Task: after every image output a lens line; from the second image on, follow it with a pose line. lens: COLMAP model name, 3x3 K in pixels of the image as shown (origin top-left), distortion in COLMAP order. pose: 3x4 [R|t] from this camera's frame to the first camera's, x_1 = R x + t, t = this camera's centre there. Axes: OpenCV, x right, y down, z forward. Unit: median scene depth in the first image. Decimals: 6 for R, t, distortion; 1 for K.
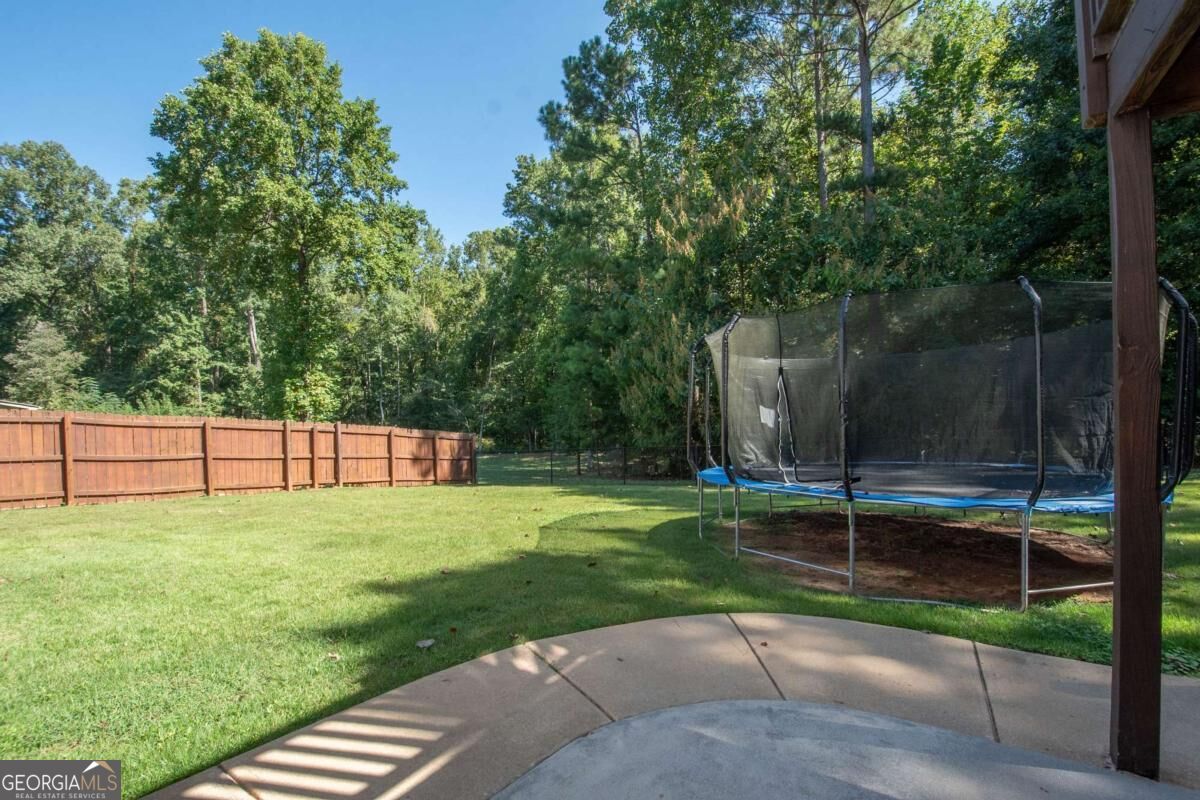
lens RADIAL K [[528.9, 0, 600.9], [0, 528.9, 417.5], [0, 0, 1]] dist [-0.001288, -0.012768]
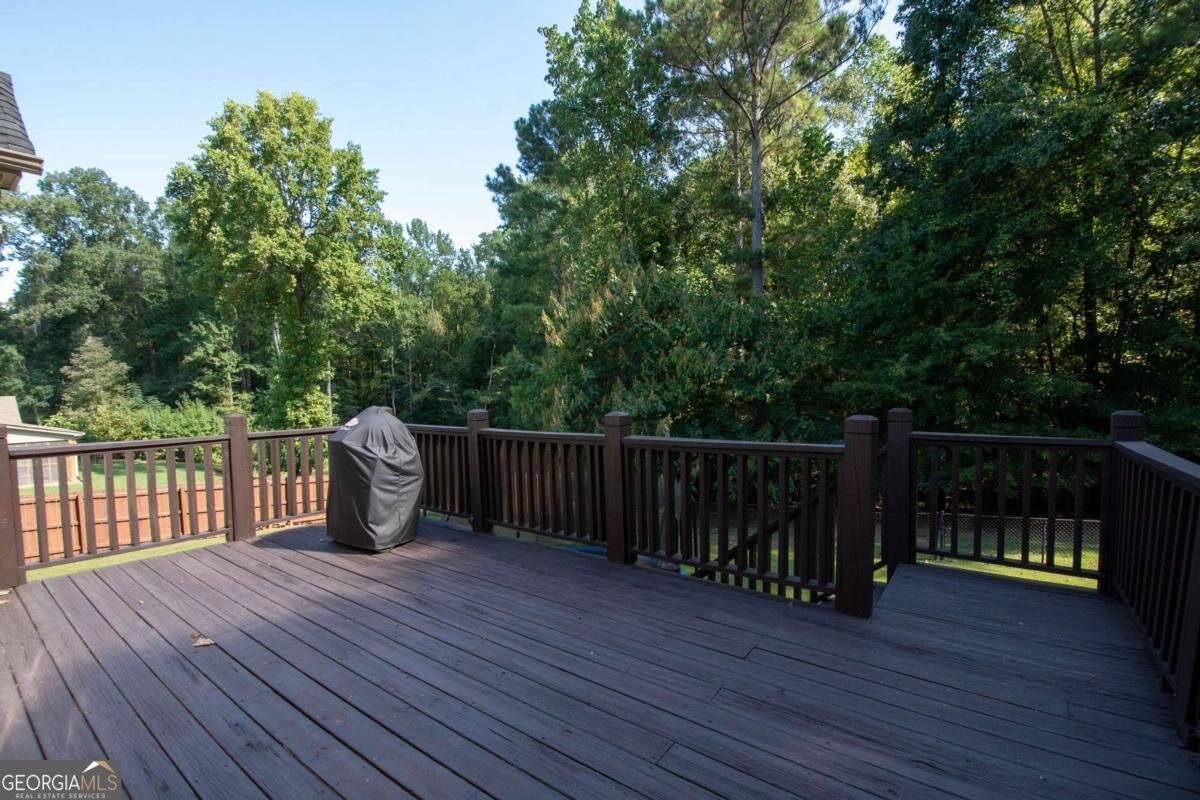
lens RADIAL K [[526.5, 0, 600.7], [0, 526.5, 414.2], [0, 0, 1]] dist [0.013051, -0.020948]
pose [[0.997657, 0.009666, -0.067723, 0.109880], [-0.006793, 0.999072, 0.042535, -0.063482], [0.068071, -0.041976, 0.996797, -0.071382]]
